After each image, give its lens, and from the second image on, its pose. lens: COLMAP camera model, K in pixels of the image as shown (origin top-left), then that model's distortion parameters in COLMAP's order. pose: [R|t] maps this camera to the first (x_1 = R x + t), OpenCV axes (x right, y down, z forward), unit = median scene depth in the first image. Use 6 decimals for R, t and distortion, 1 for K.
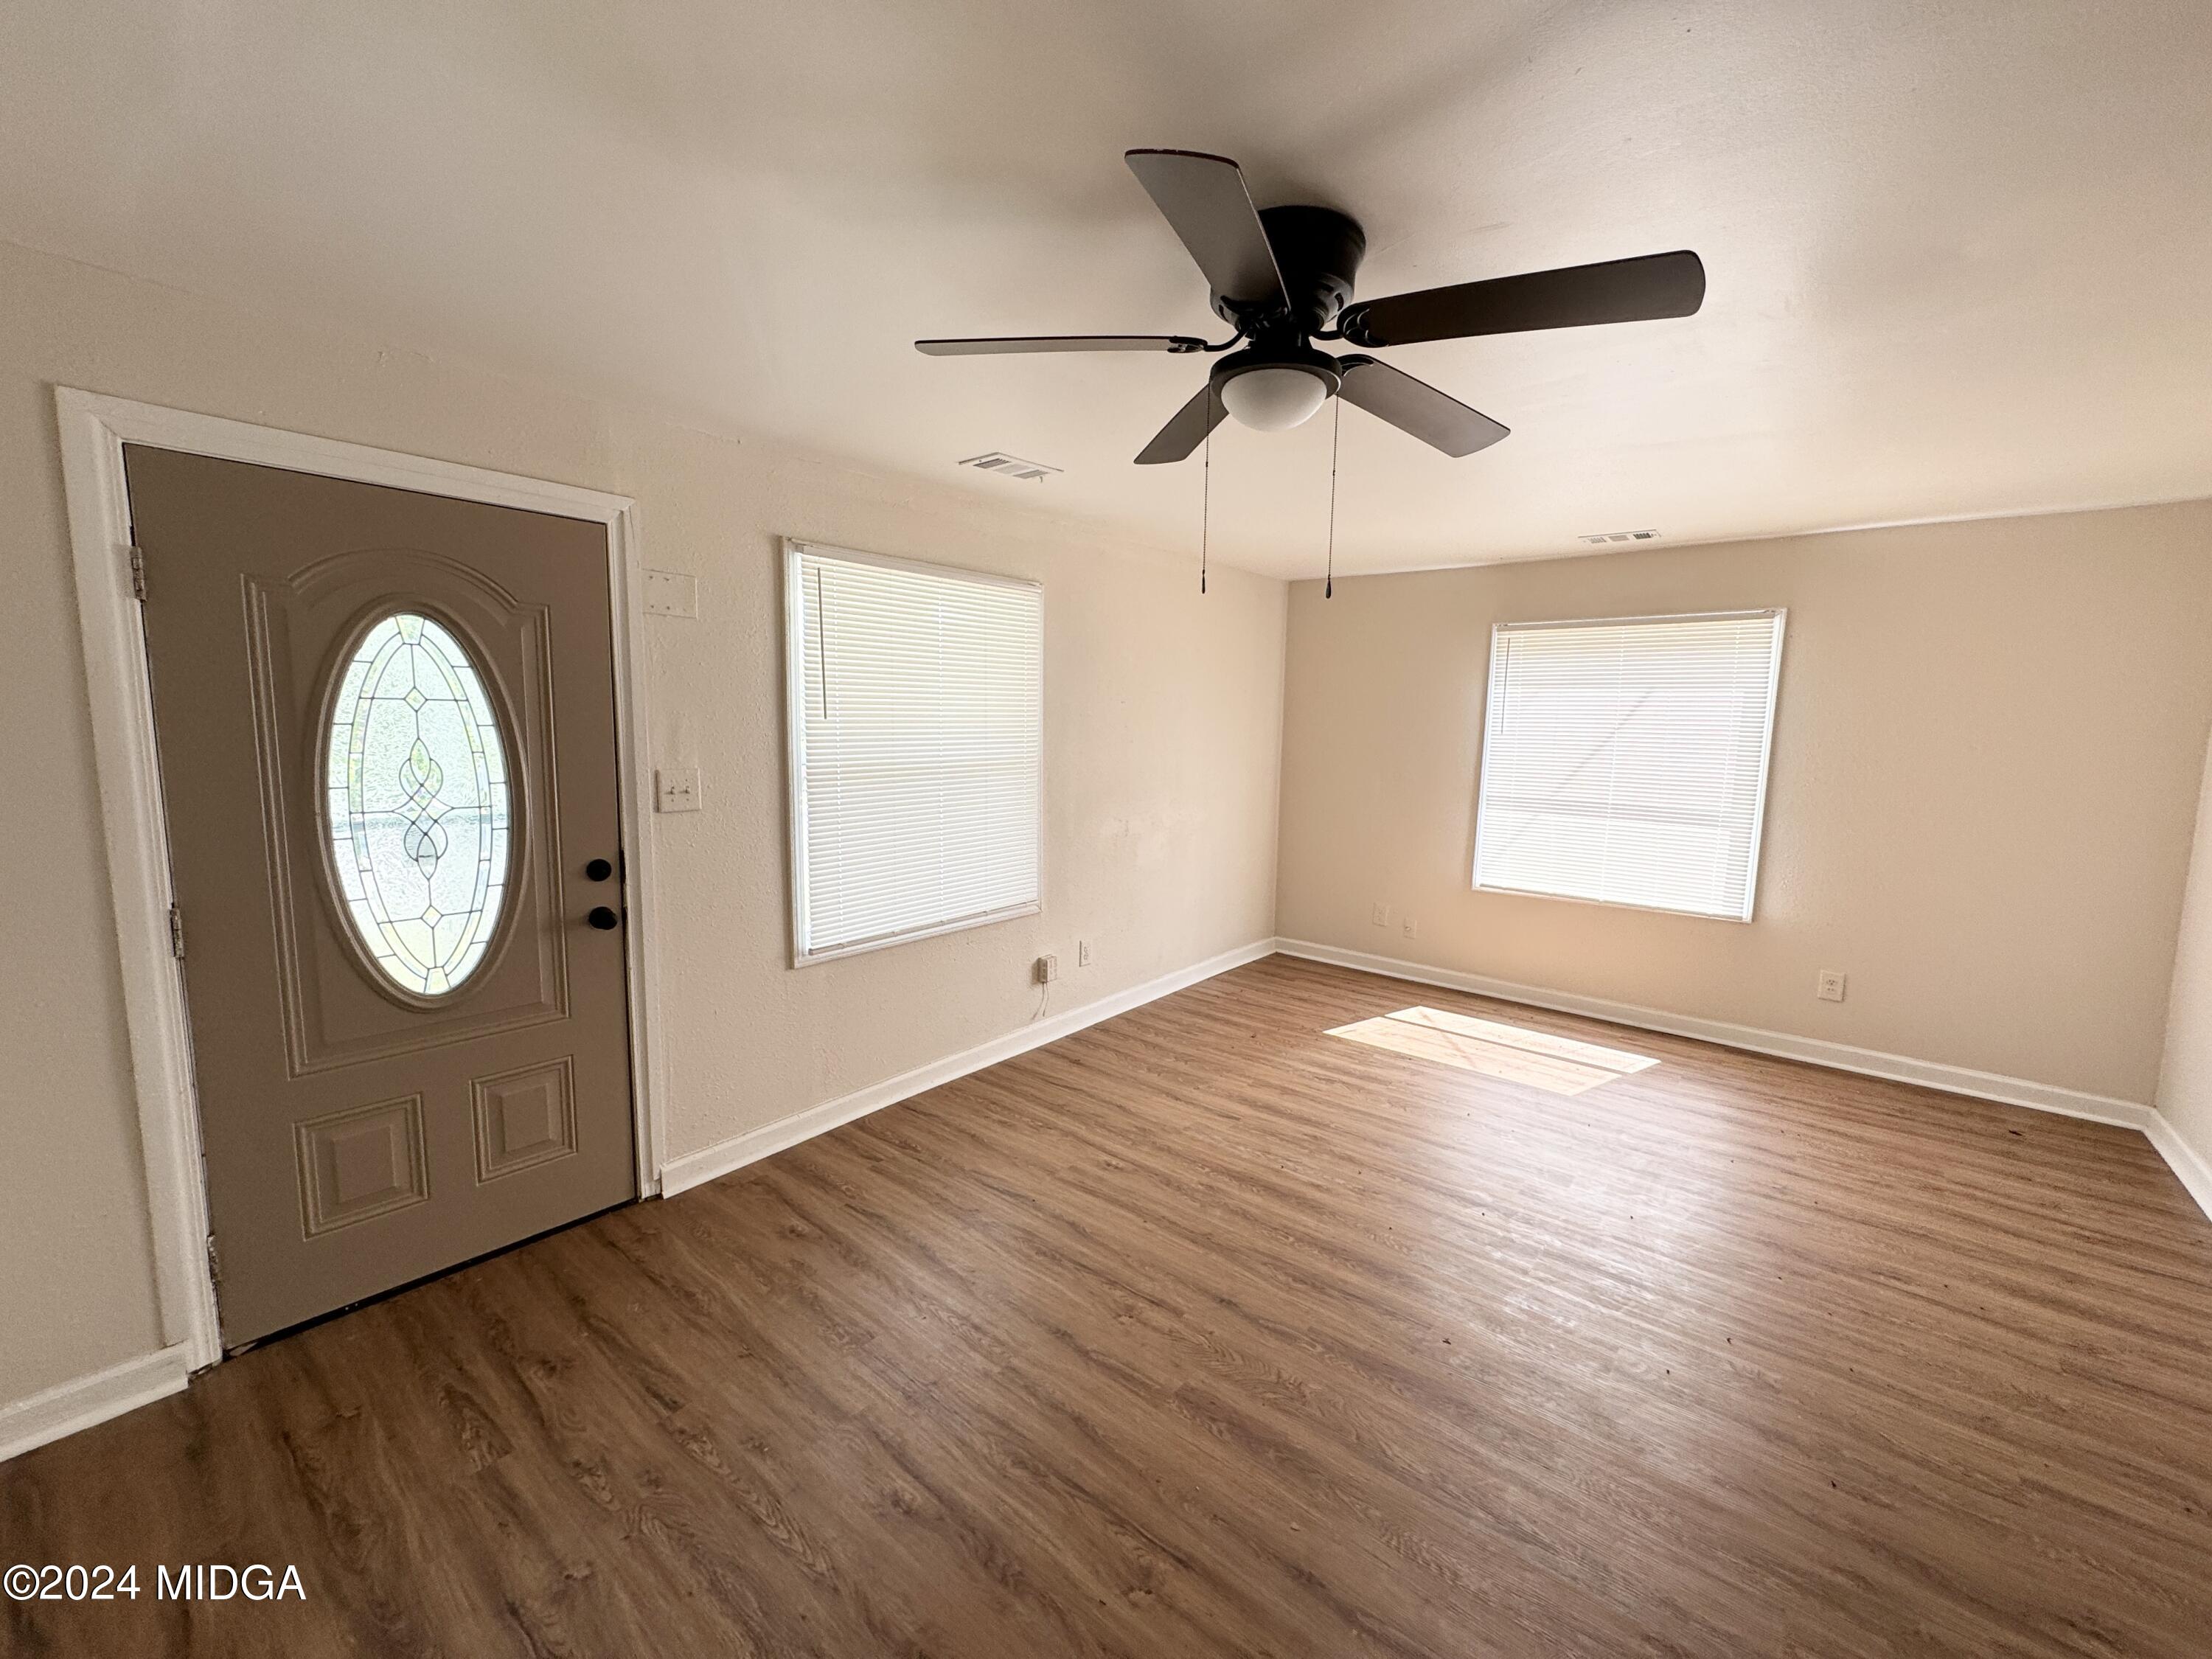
lens RADIAL K [[883.3, 0, 1106.0], [0, 883.3, 829.5], [0, 0, 1]] dist [-0.002532, 0.000011]
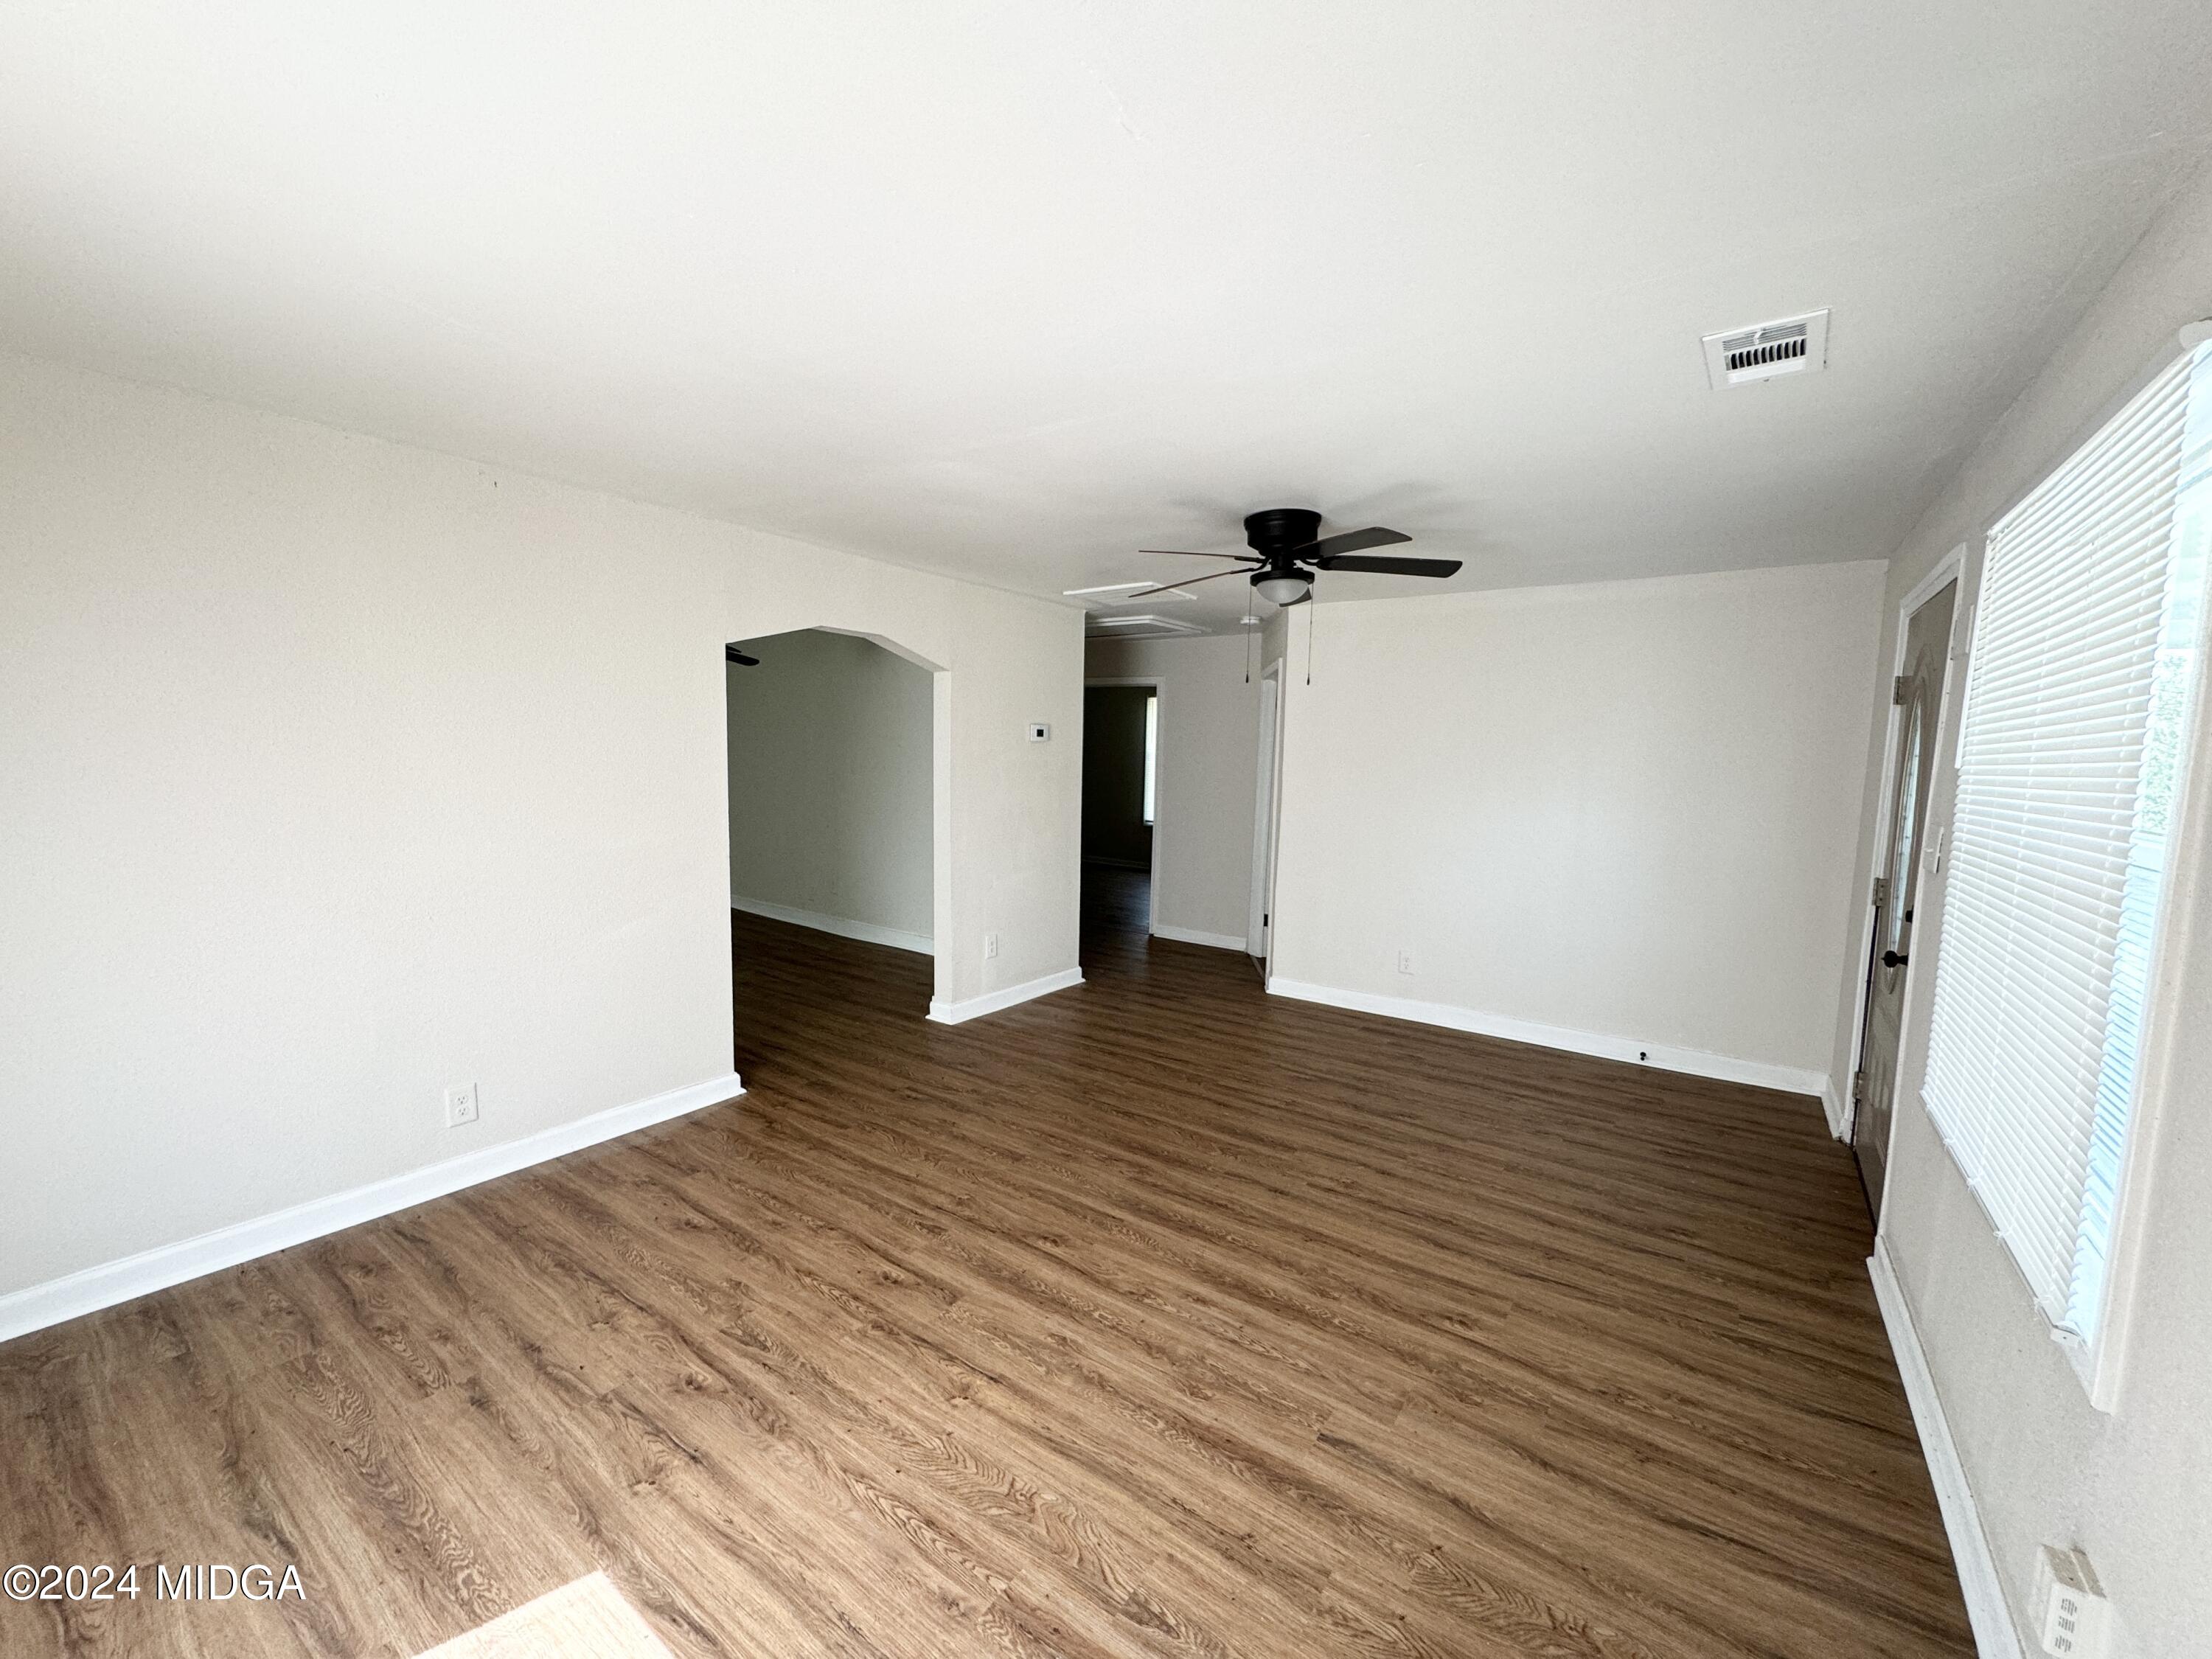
lens RADIAL K [[883.3, 0, 1106.0], [0, 883.3, 829.5], [0, 0, 1]] dist [-0.002532, 0.000011]
pose [[-0.996622, -0.032885, -0.075249, 0.404858], [-0.048484, 0.975199, 0.215955, -0.203044], [0.066281, 0.218874, -0.973499, 1.711932]]
